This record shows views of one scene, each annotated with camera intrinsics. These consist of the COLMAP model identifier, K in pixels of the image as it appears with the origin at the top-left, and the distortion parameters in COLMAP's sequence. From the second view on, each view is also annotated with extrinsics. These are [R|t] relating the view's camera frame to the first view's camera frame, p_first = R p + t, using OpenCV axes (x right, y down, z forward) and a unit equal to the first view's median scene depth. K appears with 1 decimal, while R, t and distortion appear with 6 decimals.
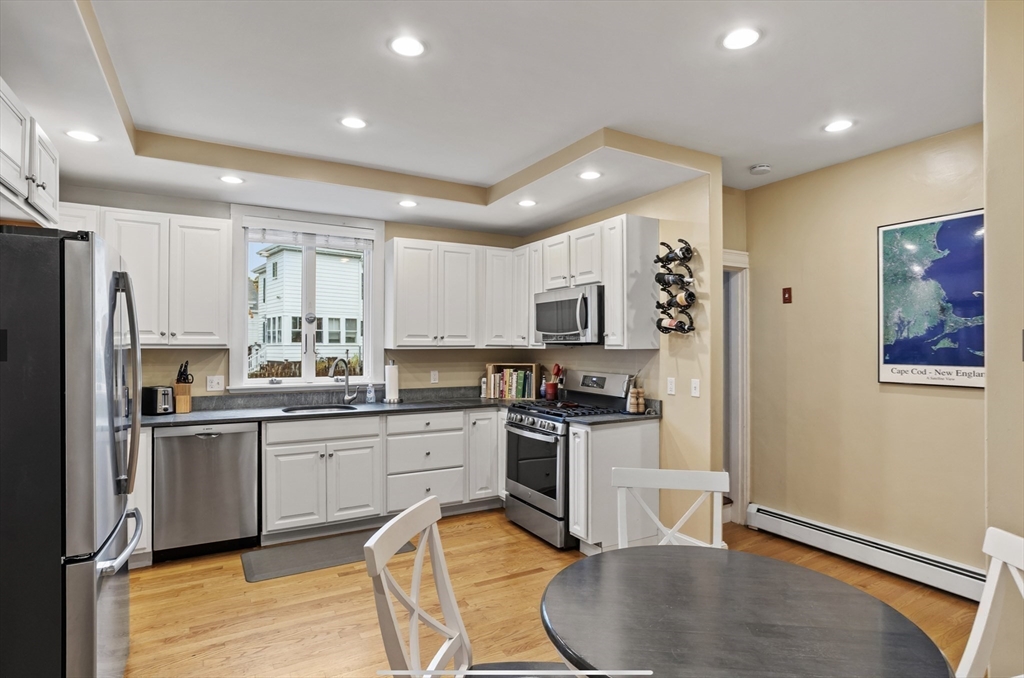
lens RADIAL K [[547.1, 0, 512.5], [0, 547.1, 339.5], [0, 0, 1]] dist [-0.039865, 0.015368]
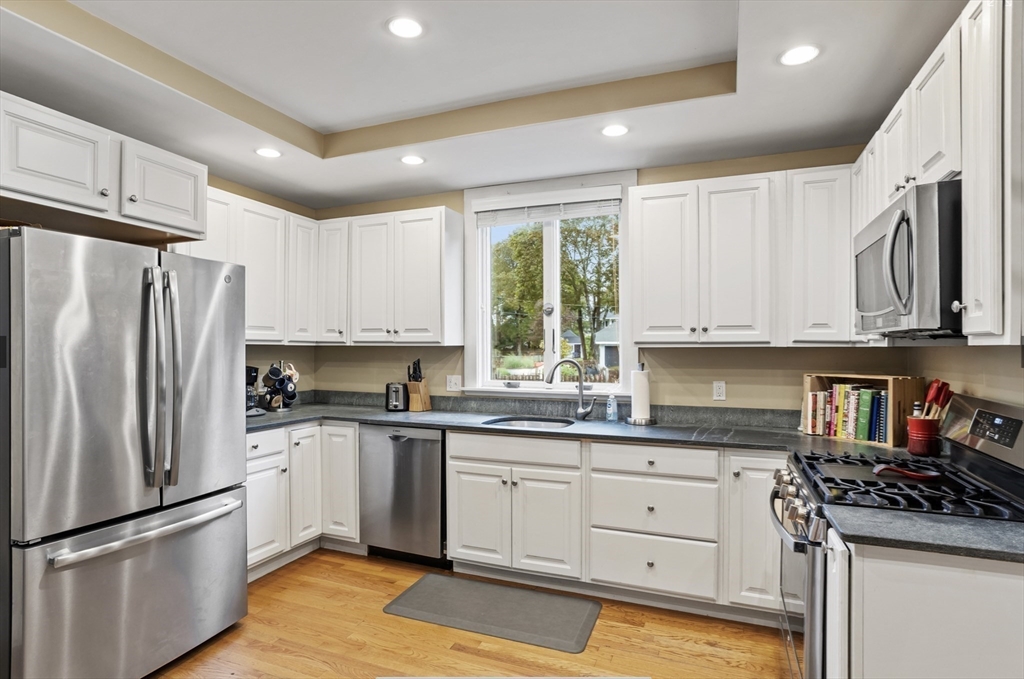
lens RADIAL K [[534.9, 0, 511.9], [0, 534.9, 347.7], [0, 0, 1]] dist [-0.039873, 0.001794]
pose [[0.608069, 0.000287, -0.793884, 0.233280], [0.008187, 0.999944, 0.006633, 0.012244], [0.793842, -0.010533, 0.608033, 0.467828]]
